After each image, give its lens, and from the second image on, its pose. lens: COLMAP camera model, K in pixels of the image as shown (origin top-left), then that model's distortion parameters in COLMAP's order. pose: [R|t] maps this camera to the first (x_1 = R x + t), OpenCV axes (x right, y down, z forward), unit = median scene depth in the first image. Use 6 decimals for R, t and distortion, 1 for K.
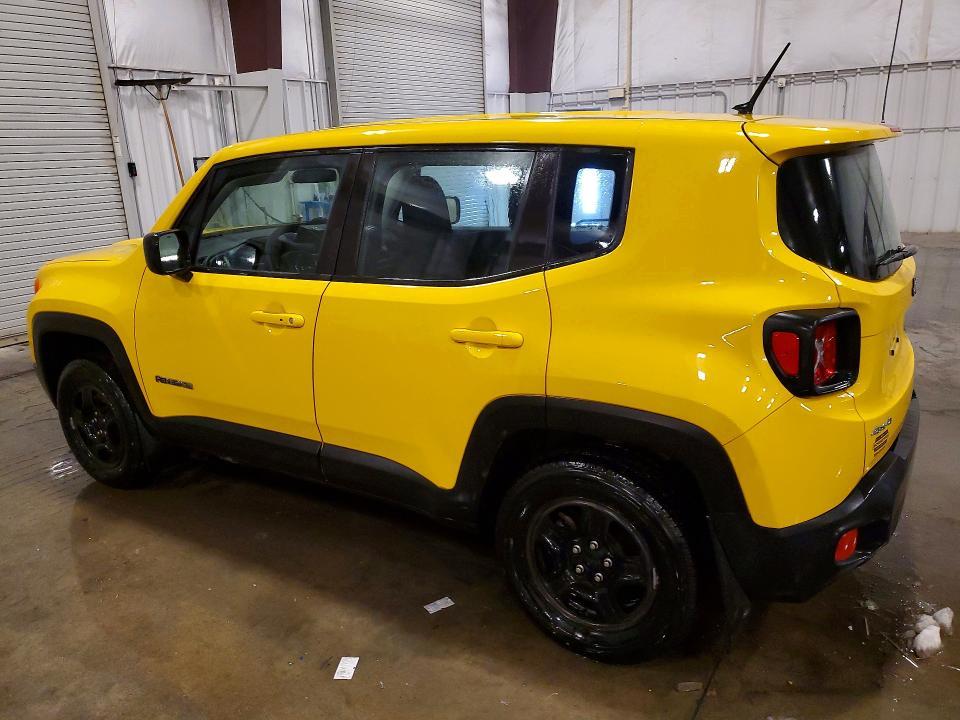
lens RADIAL K [[746.8, 0, 477.5], [0, 746.8, 363.7], [0, 0, 1]] dist [0.013772, -0.003828]
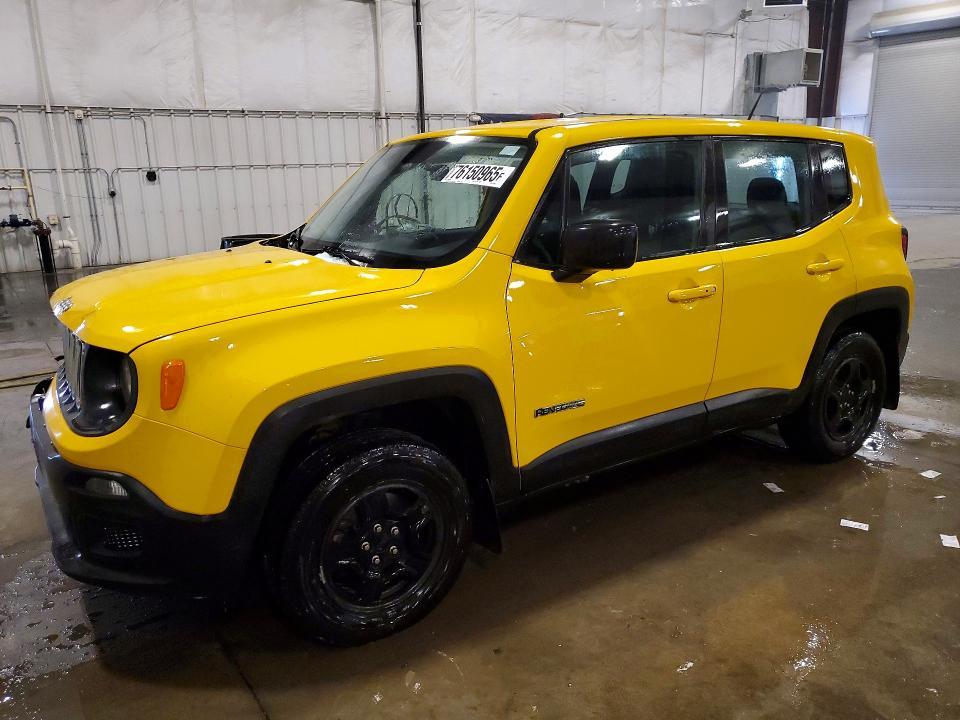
lens RADIAL K [[746.8, 0, 460.0], [0, 746.8, 366.8], [0, 0, 1]] dist [0.013772, -0.003828]
pose [[0.404778, -0.205132, 0.891109, -1.230805], [0.256516, 0.960856, 0.104668, -0.139545], [-0.877698, 0.186216, 0.441553, 0.758361]]
